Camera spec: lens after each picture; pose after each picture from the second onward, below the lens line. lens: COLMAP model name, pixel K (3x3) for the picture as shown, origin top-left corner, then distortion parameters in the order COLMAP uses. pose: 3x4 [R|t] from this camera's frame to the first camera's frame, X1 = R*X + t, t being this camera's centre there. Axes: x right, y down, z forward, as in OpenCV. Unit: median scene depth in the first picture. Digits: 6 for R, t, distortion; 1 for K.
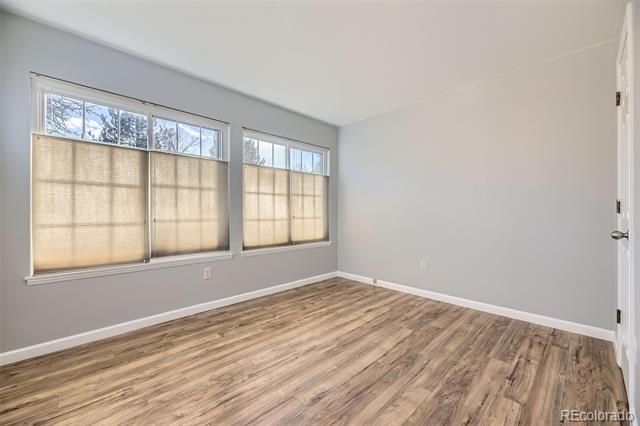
lens RADIAL K [[257.8, 0, 317.7], [0, 257.8, 215.6], [0, 0, 1]] dist [0.009160, -0.000688]
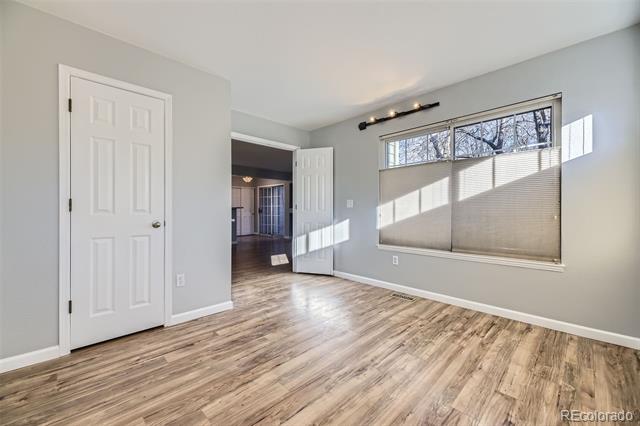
lens RADIAL K [[259.1, 0, 318.4], [0, 259.1, 212.0], [0, 0, 1]] dist [0.014312, -0.000148]
pose [[-0.999990, 0.000948, -0.004443, 0.093650], [0.000846, 0.999739, 0.022844, -0.020673], [0.004464, 0.022840, -0.999729, 1.475113]]
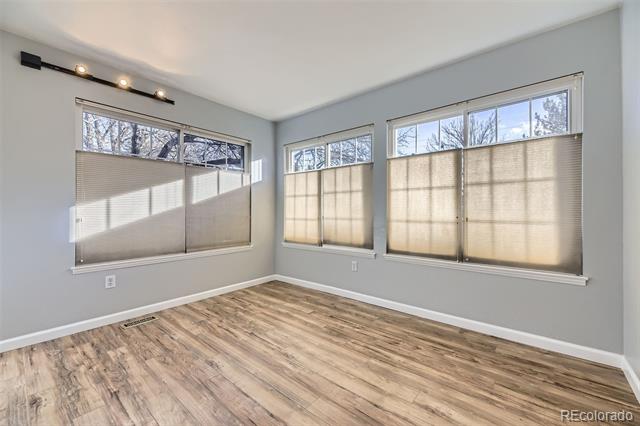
lens RADIAL K [[257.0, 0, 319.1], [0, 257.0, 212.5], [0, 0, 1]] dist [0.011343, -0.000579]
pose [[0.097777, 0.000043, -0.995208, 0.743996], [-0.012957, 0.999915, -0.001230, -0.008207], [0.995124, 0.013015, 0.097769, 0.810777]]
